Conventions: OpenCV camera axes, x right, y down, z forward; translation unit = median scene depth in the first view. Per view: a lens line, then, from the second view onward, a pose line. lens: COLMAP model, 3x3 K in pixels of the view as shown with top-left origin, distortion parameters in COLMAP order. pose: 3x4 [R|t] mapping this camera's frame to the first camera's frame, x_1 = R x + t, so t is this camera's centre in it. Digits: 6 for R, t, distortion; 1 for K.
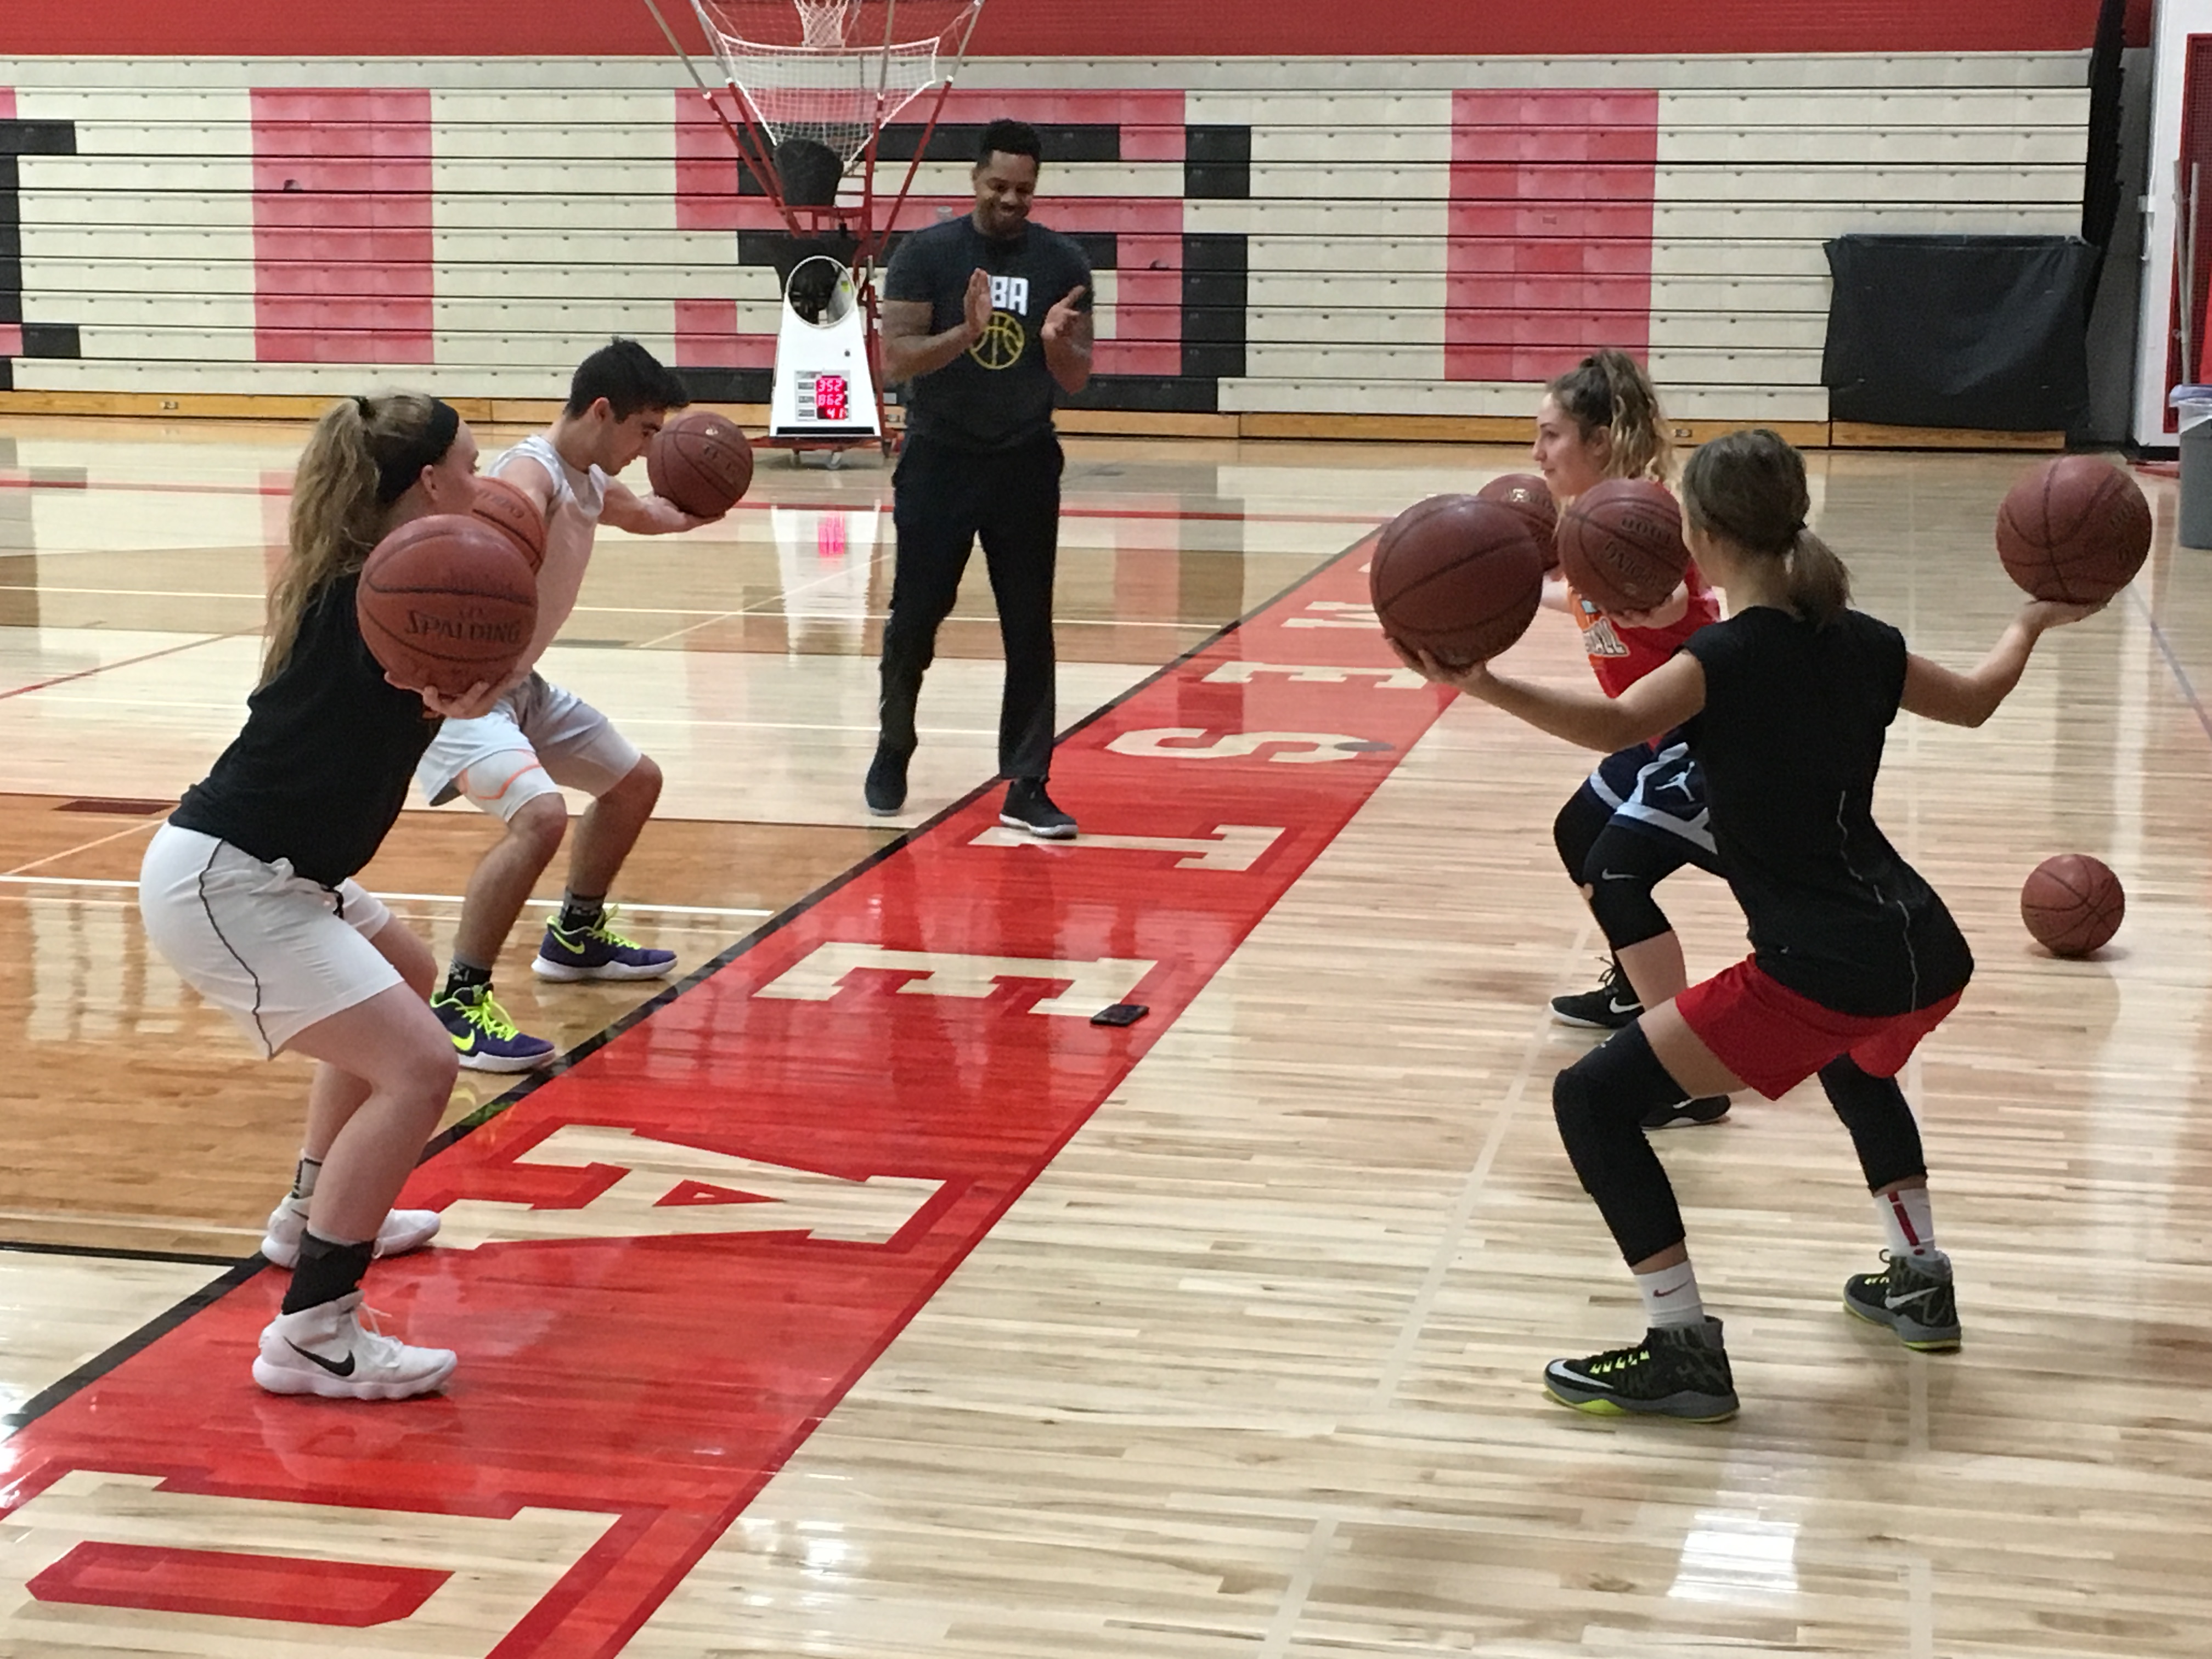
lens RADIAL K [[3633.7, 0, 1105.4], [0, 3633.7, 833.7], [0, 0, 1]] dist [0.043468, 0.000000]
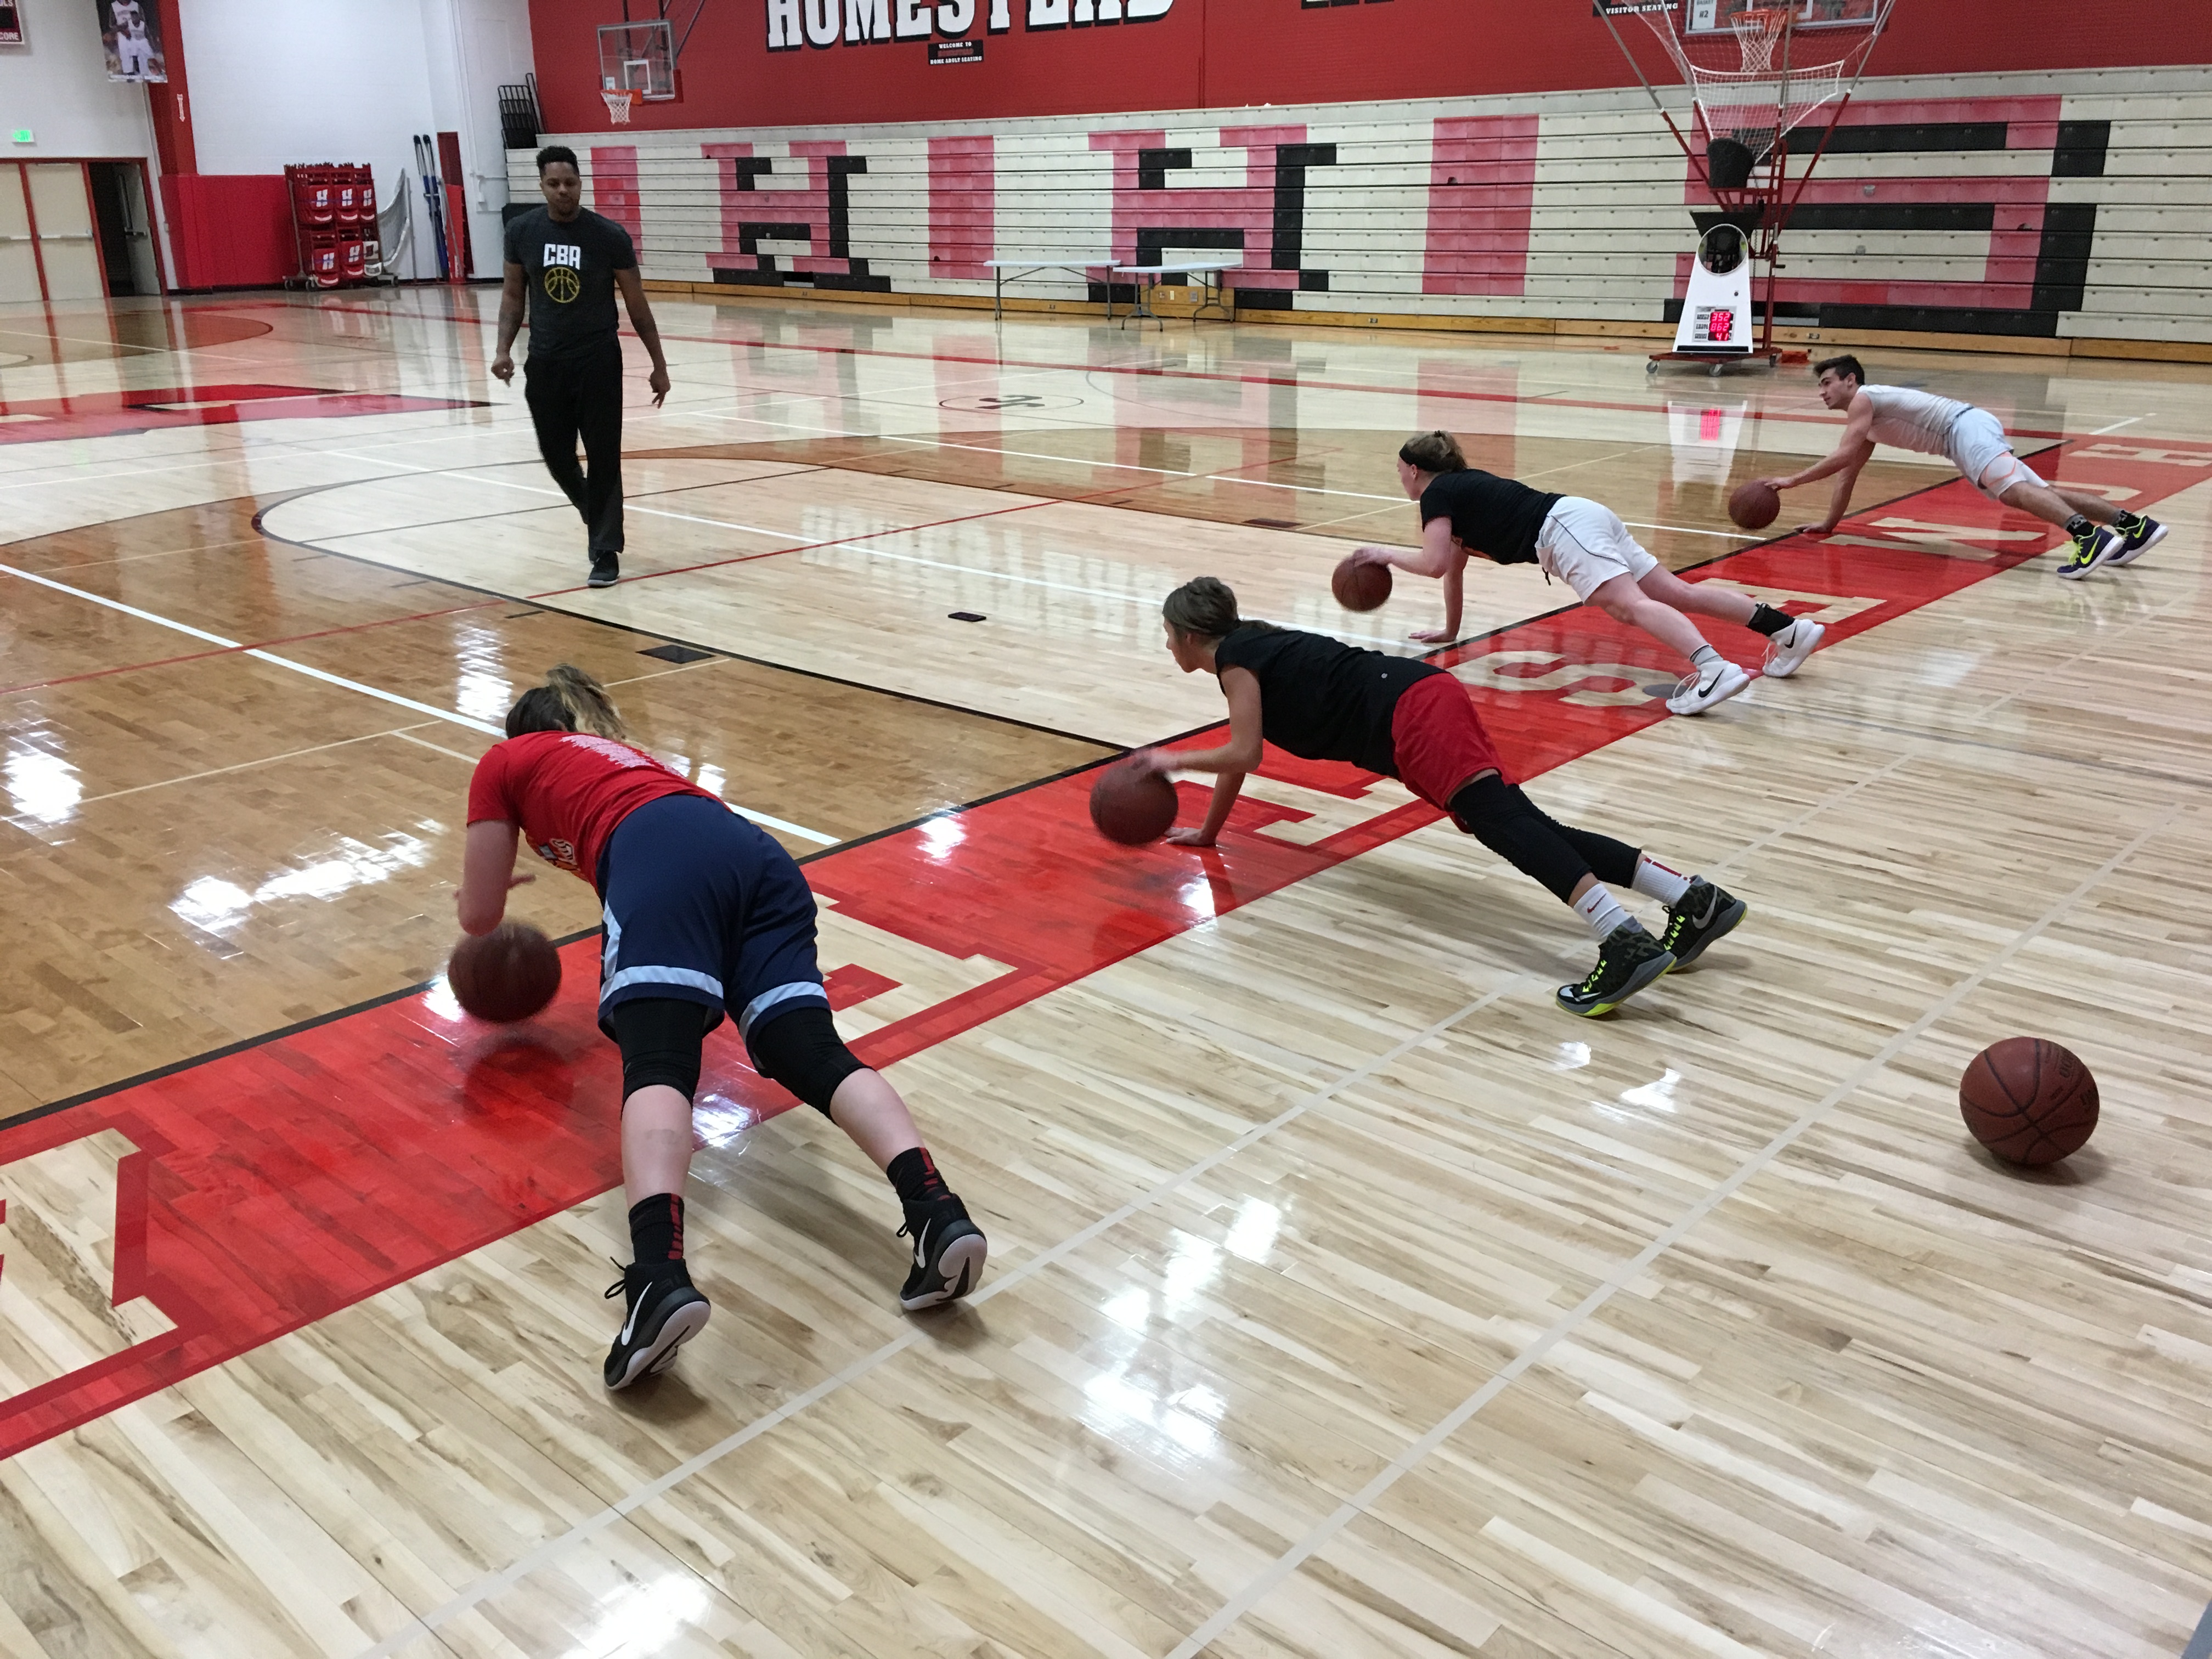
lens RADIAL K [[1913.4, 0, 1105.4], [0, 1913.4, 820.2], [0, 0, 1]] dist [0.002600, -0.036291]
pose [[0.865186, 0.138158, -0.482043, 0.092328], [-0.065712, 0.984244, 0.164152, -0.030901], [0.497127, -0.110346, 0.860633, 0.180049]]
